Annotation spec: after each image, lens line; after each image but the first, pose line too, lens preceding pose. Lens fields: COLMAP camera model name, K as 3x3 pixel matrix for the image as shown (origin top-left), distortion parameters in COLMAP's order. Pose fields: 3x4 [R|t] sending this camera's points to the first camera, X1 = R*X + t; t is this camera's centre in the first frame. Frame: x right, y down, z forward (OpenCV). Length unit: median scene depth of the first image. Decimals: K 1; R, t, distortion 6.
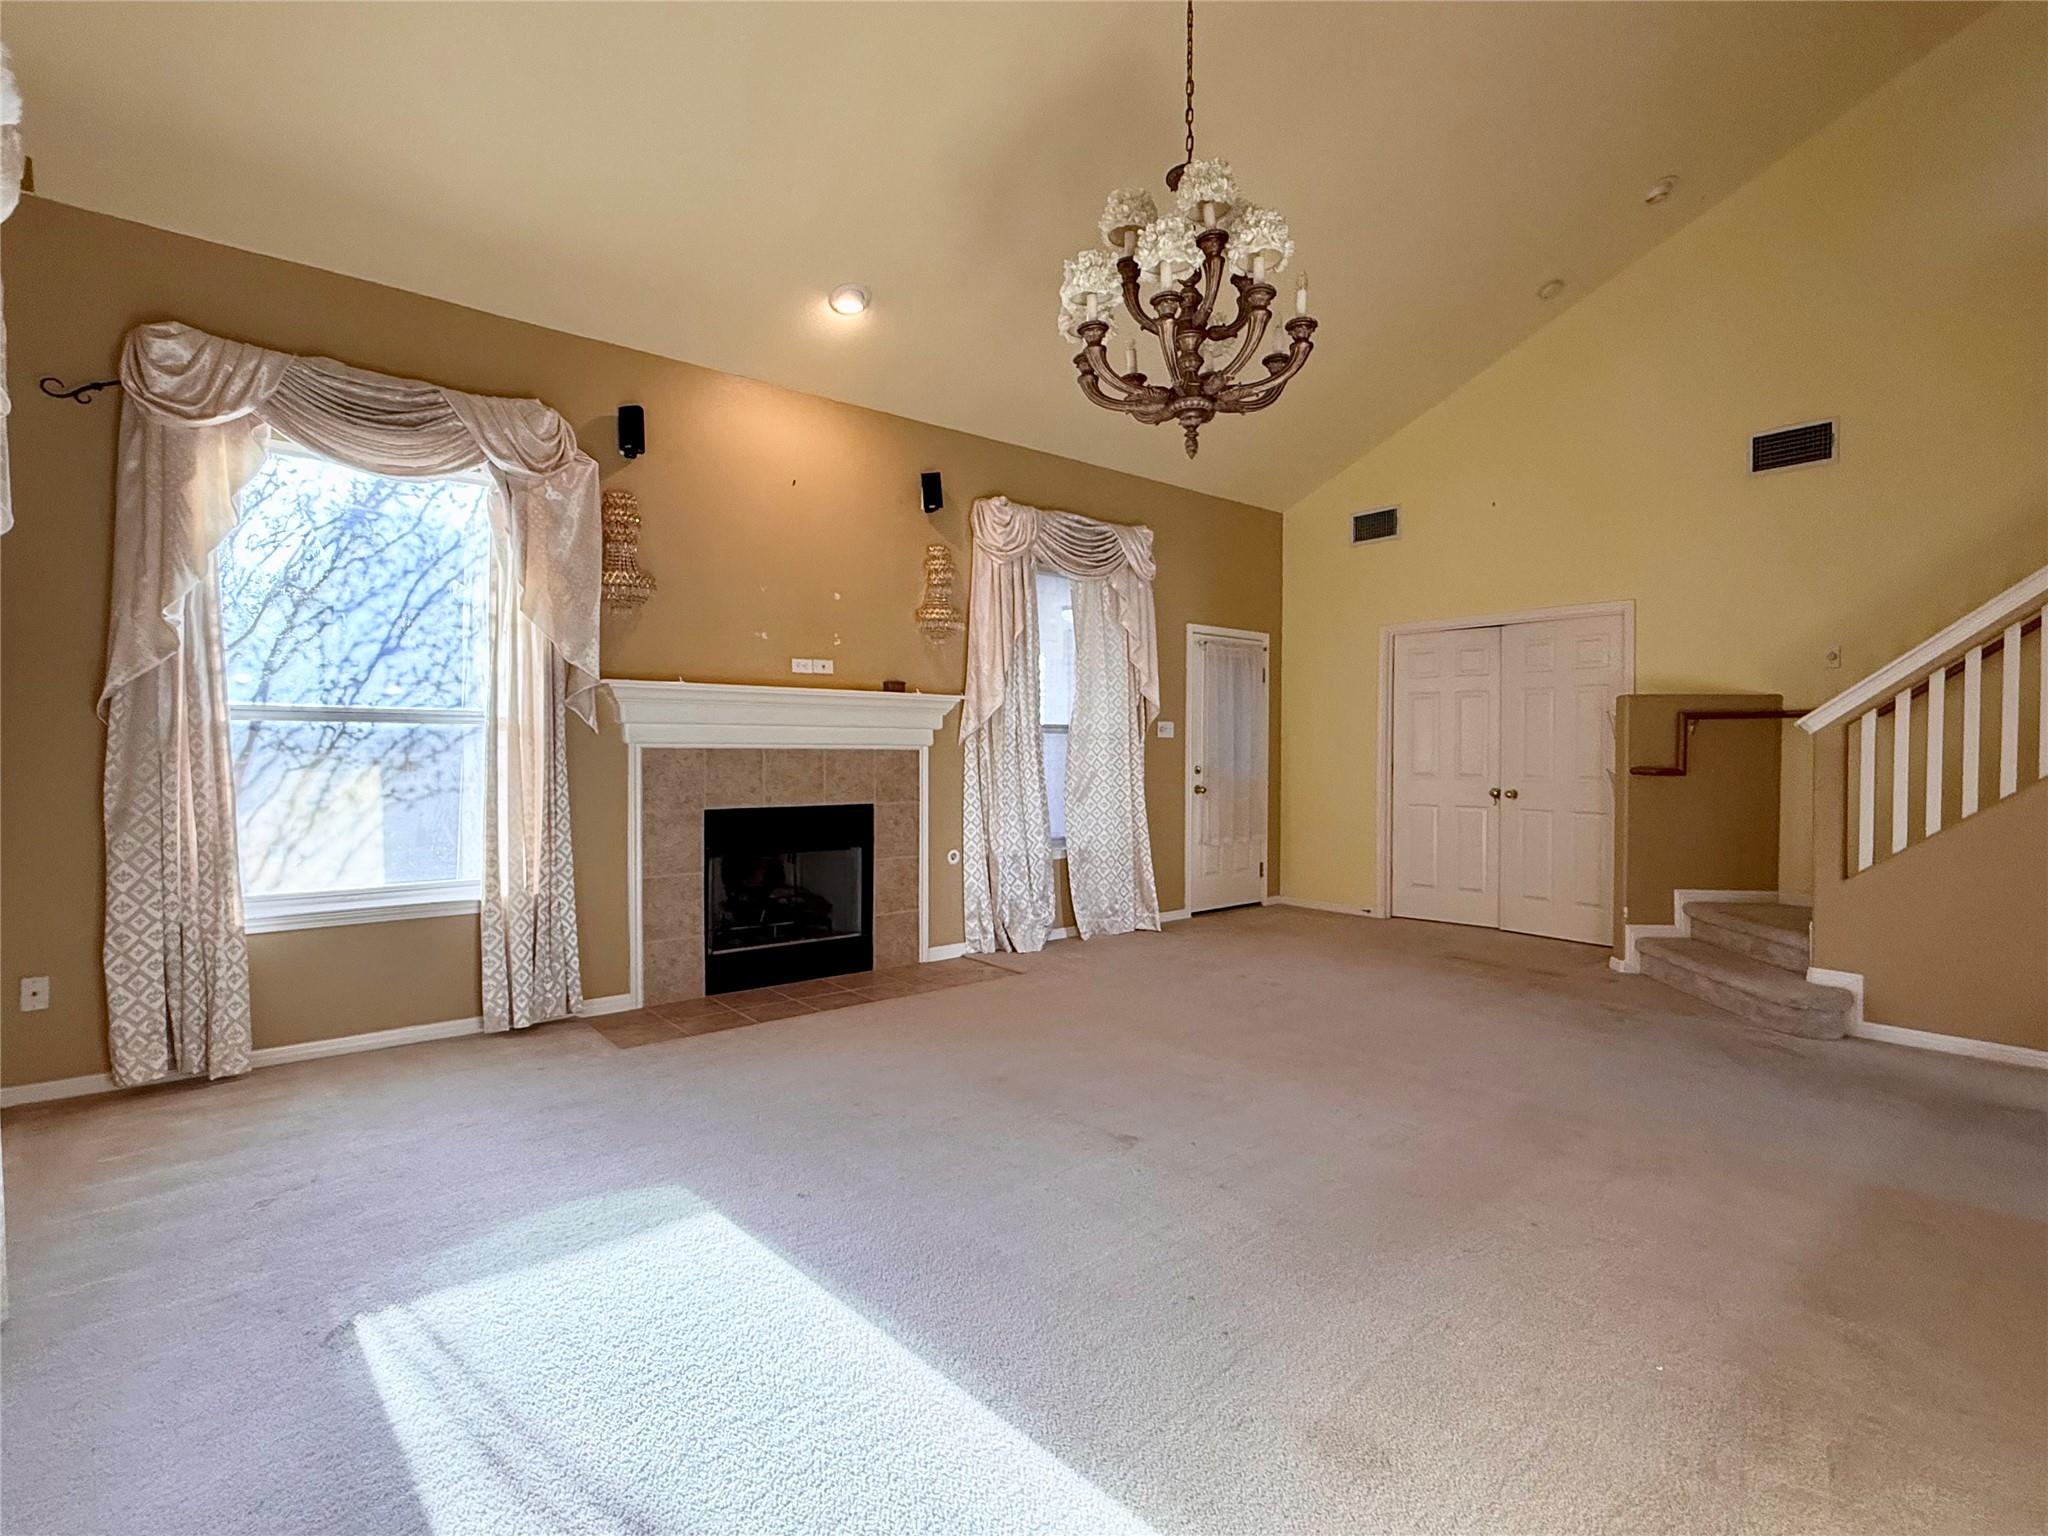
lens RADIAL K [[990.5, 0, 1023.7], [0, 990.5, 762.6], [0, 0, 1]] dist [0.002727, -0.001106]
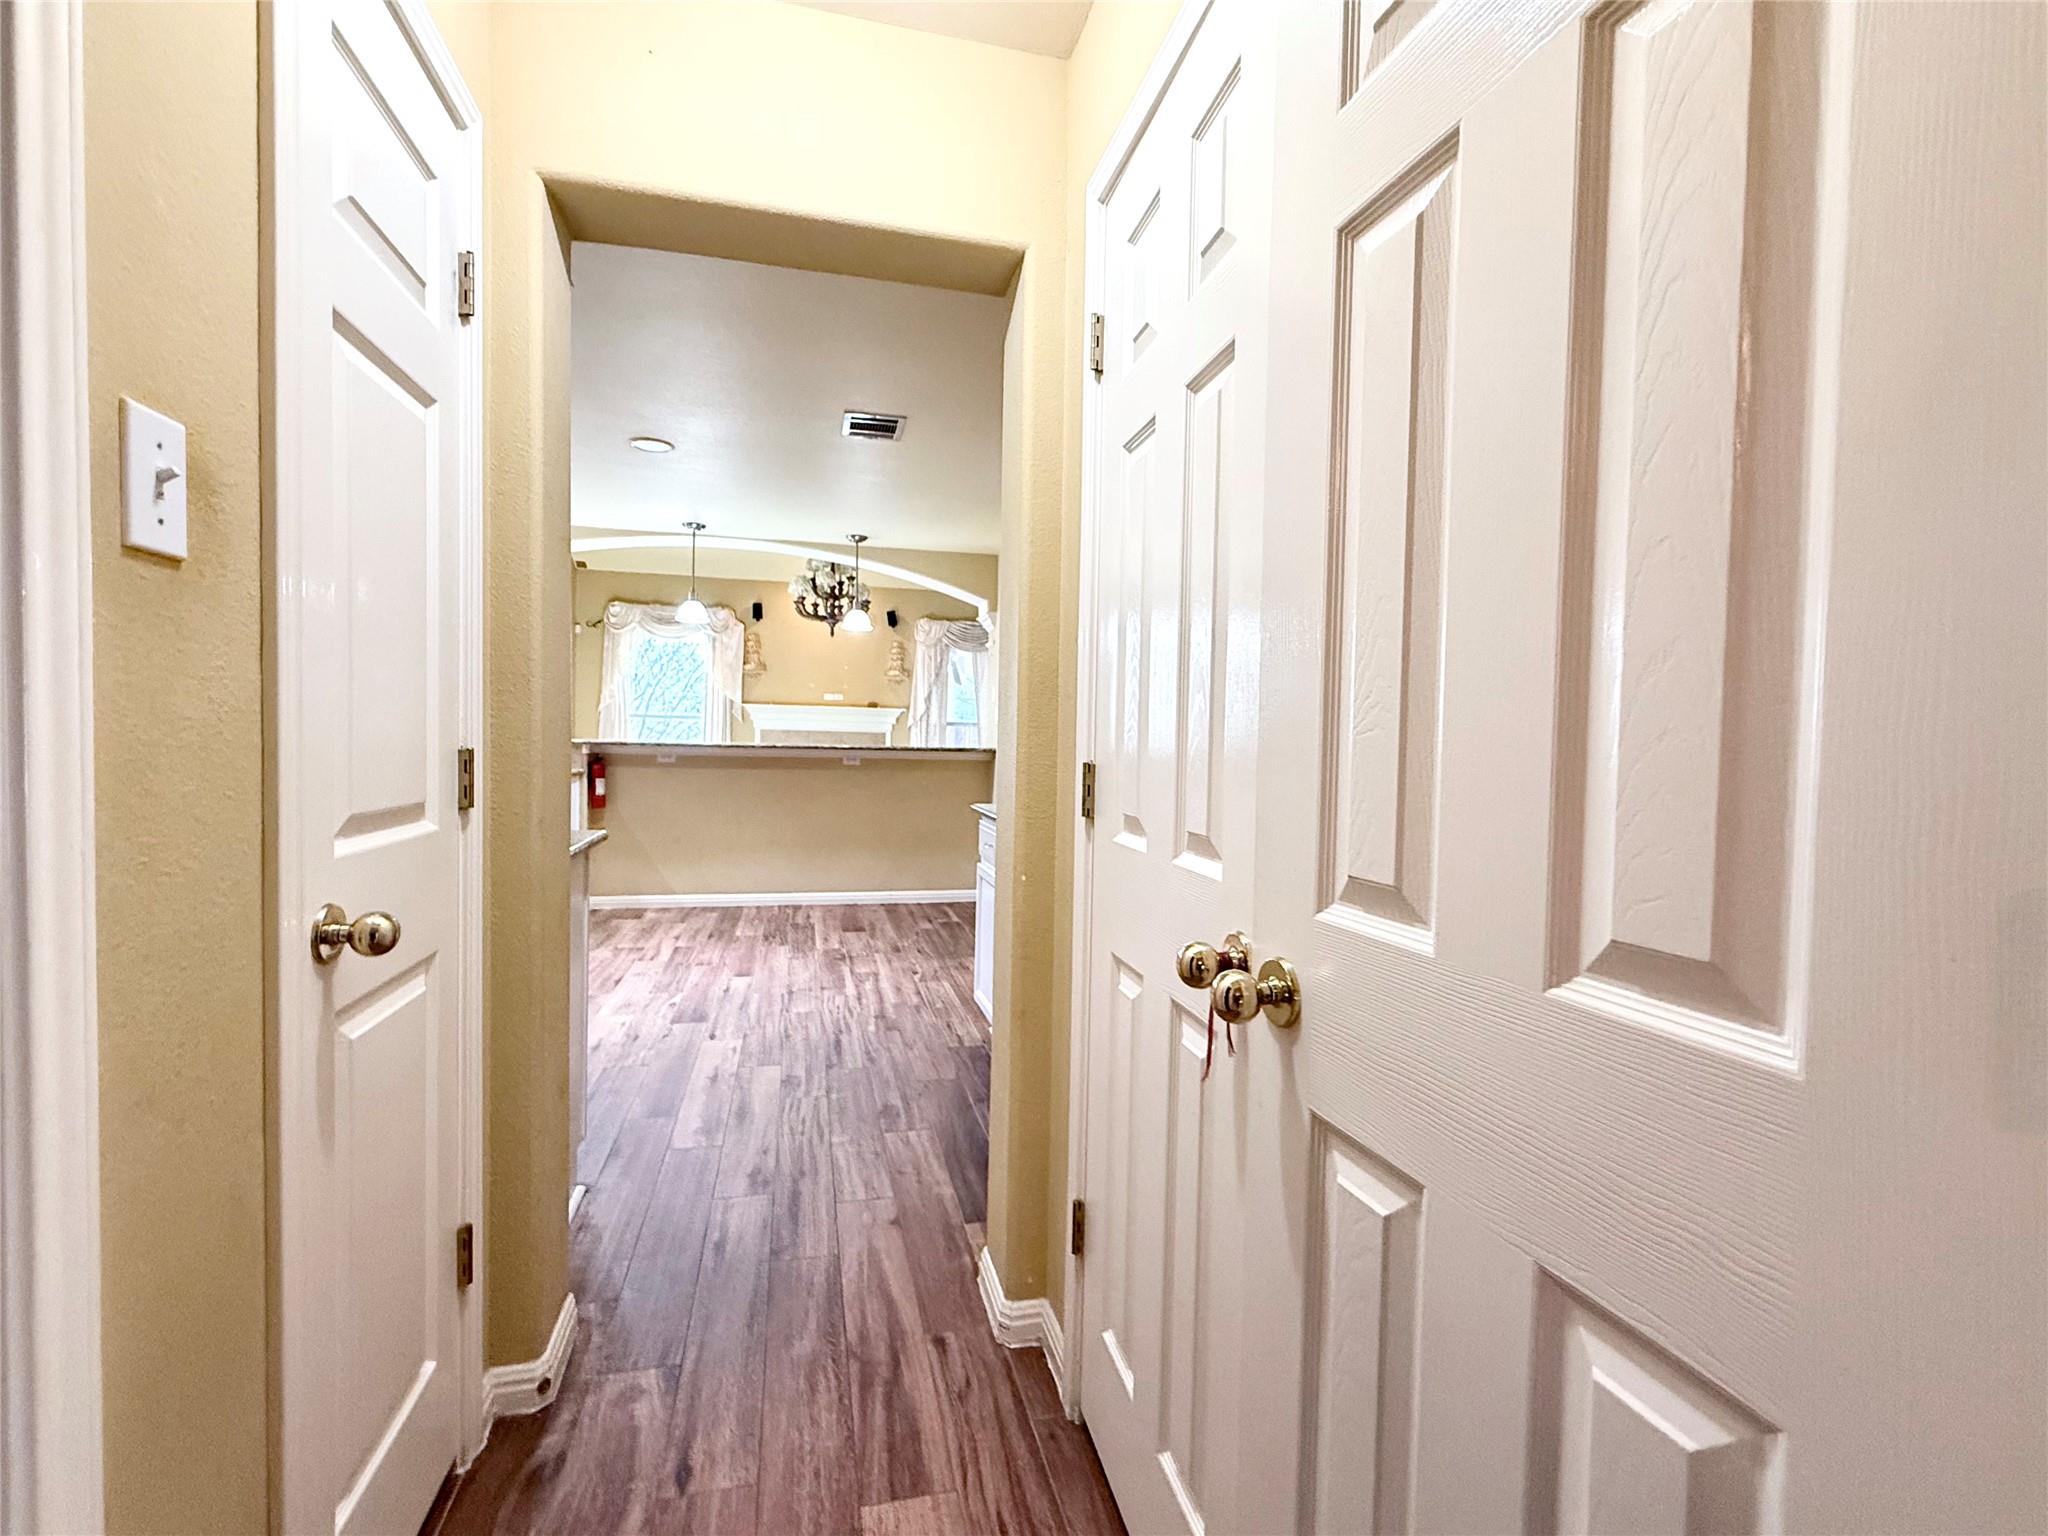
lens RADIAL K [[908.9, 0, 1027.8], [0, 908.9, 759.7], [0, 0, 1]] dist [-0.000971, 0.000159]
pose [[0.900564, 0.026374, -0.433923, 1.325091], [-0.025631, 0.999643, 0.007563, 0.029773], [0.433967, 0.004311, 0.900918, -0.888388]]
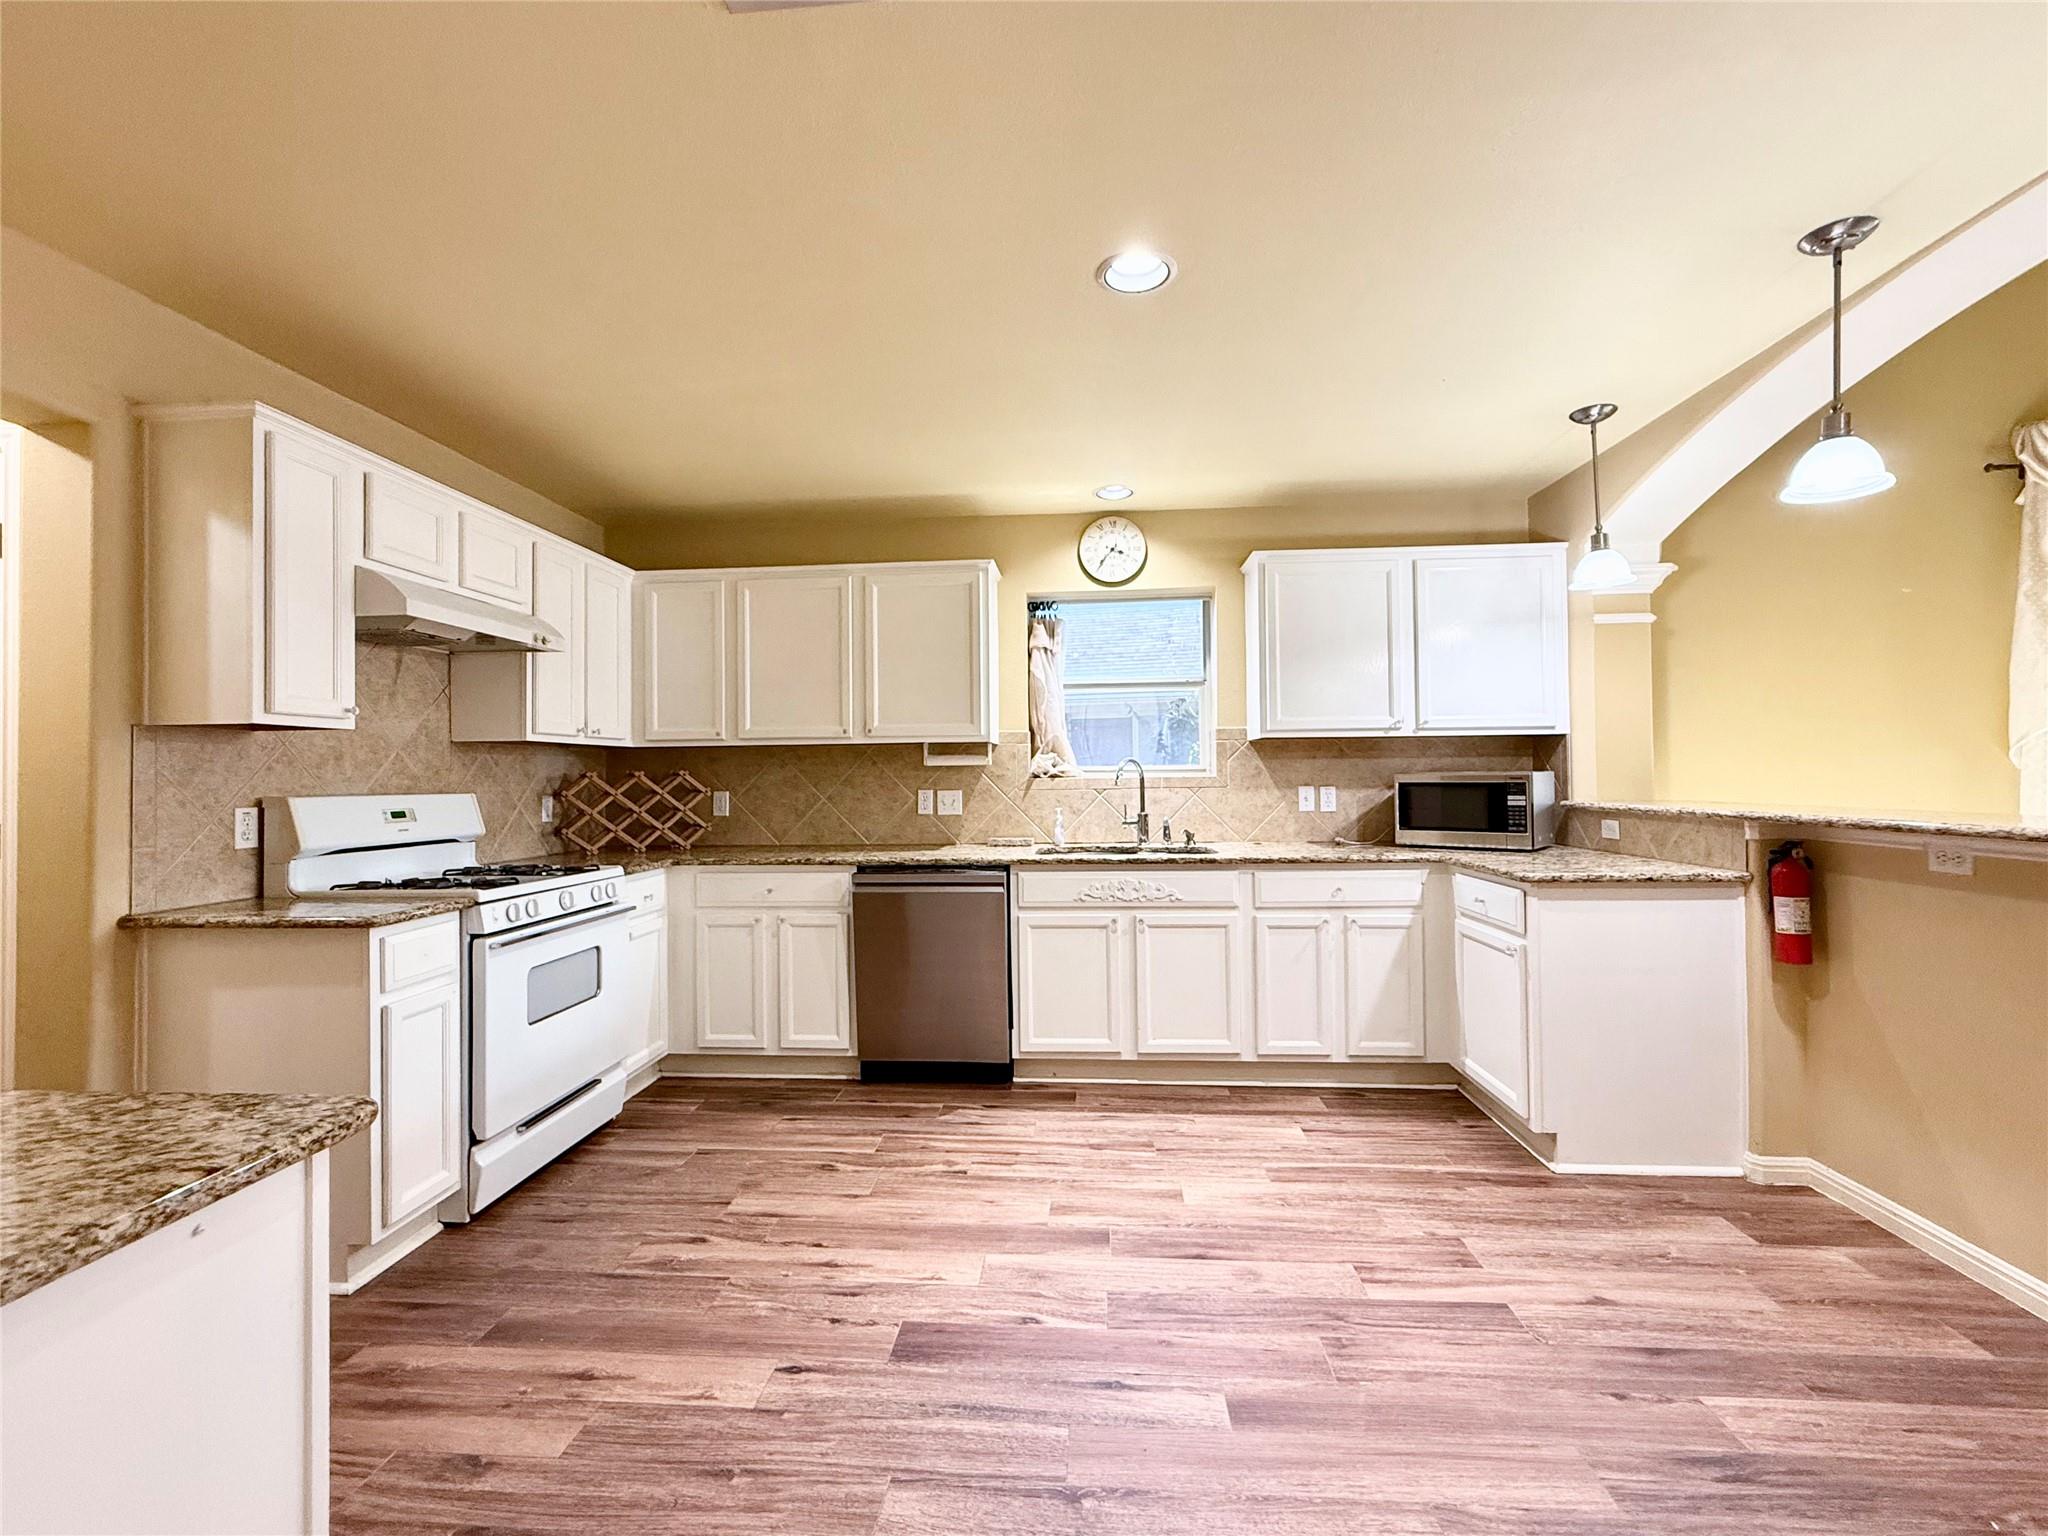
lens RADIAL K [[908.9, 0, 1022.9], [0, 908.9, 764.7], [0, 0, 1]] dist [-0.000971, 0.000159]
pose [[-0.699504, -0.005409, -0.714608, 0.984357], [-0.004055, 0.999985, -0.003599, 0.001748], [0.714617, 0.000380, -0.699516, 0.047371]]
